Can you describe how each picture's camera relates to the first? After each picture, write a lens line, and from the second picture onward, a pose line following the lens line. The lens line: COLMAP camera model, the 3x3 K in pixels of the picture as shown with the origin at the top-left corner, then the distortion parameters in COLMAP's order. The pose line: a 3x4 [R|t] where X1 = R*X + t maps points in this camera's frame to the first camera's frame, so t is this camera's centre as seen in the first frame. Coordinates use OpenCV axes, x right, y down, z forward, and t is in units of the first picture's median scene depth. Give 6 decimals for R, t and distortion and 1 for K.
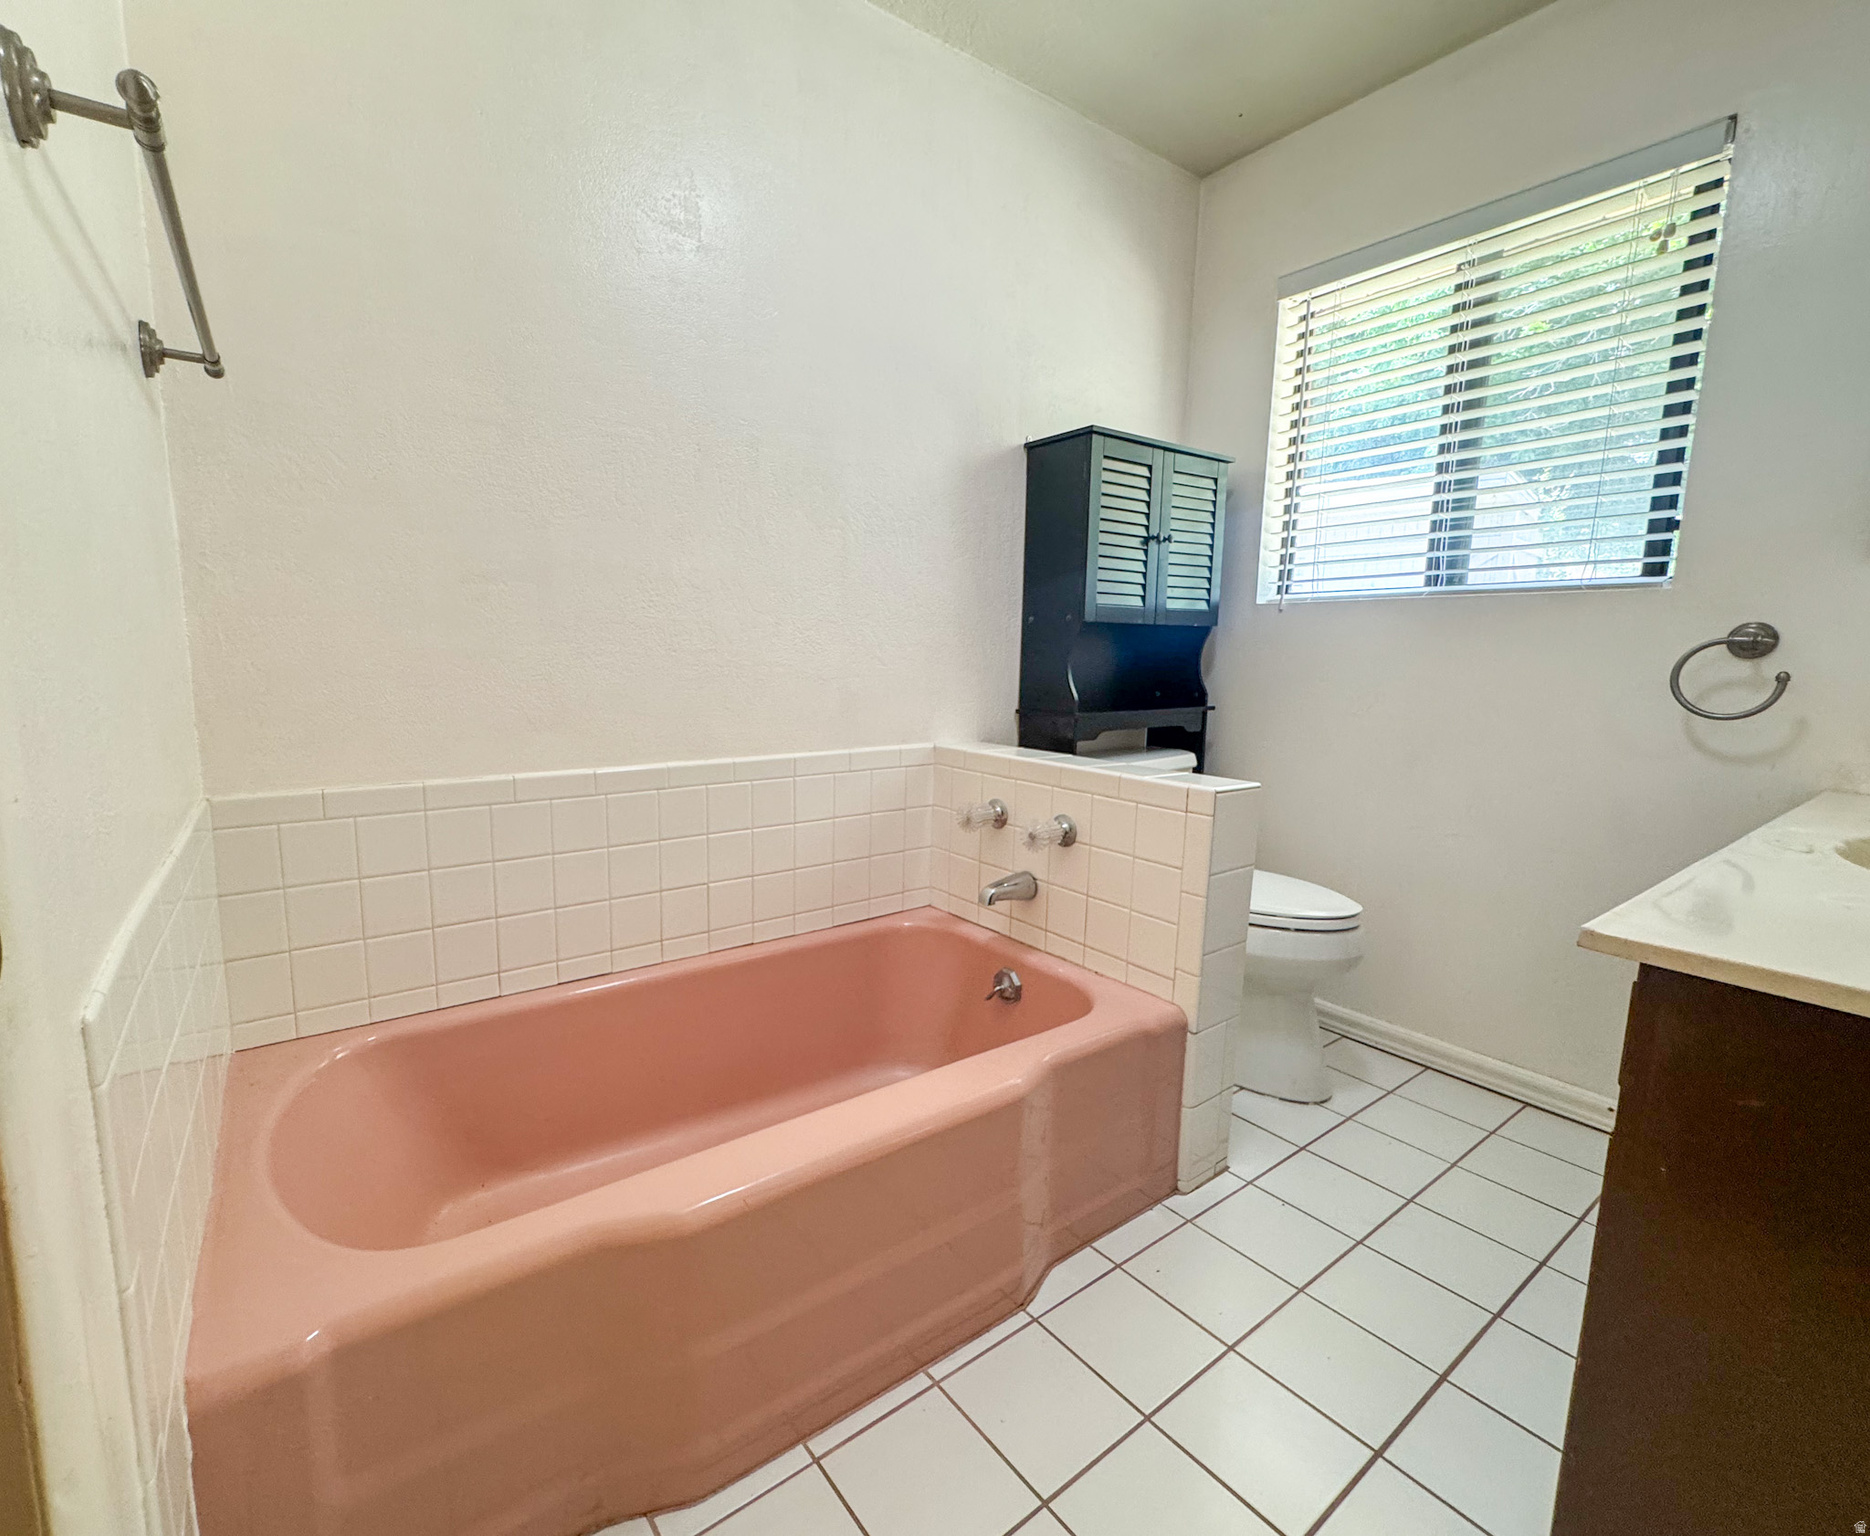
lens RADIAL K [[823.8, 0, 871.6], [0, 823.8, 756.7], [0, 0, 1]] dist [0.000131, -0.001093]
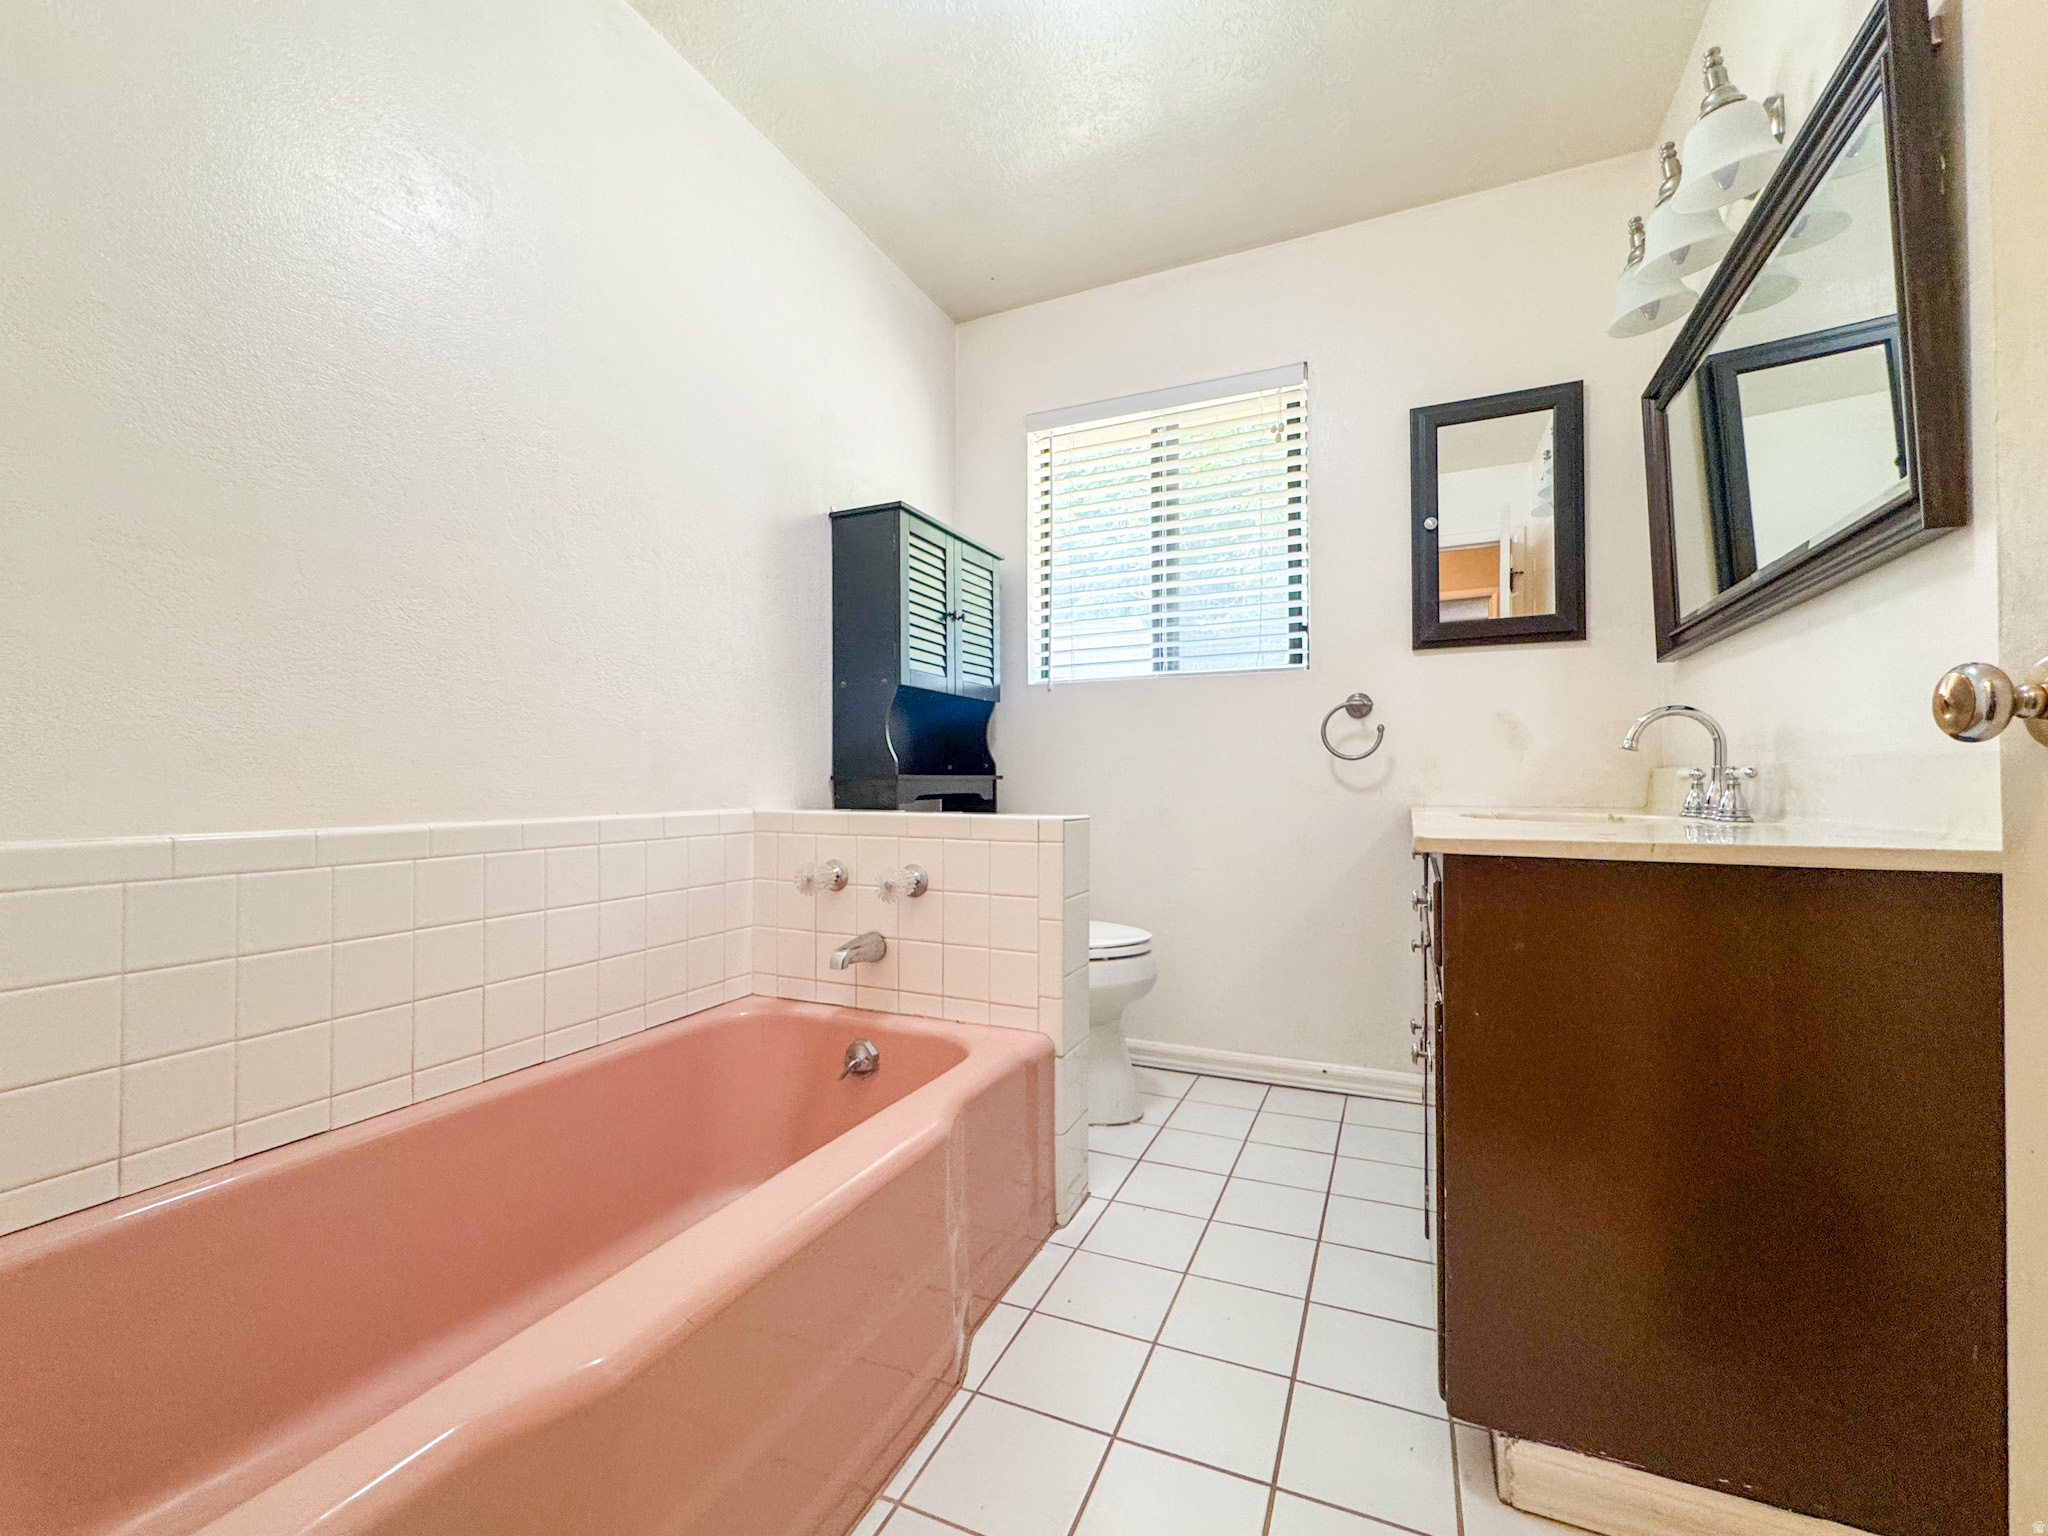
lens RADIAL K [[841.5, 0, 1022.7], [0, 841.5, 764.0], [0, 0, 1]] dist [-0.002157, 0.001407]
pose [[0.858606, -0.003932, 0.512620, -0.159866], [0.083138, 0.987801, -0.131673, 0.090799], [-0.505849, 0.155674, 0.848459, 0.060063]]
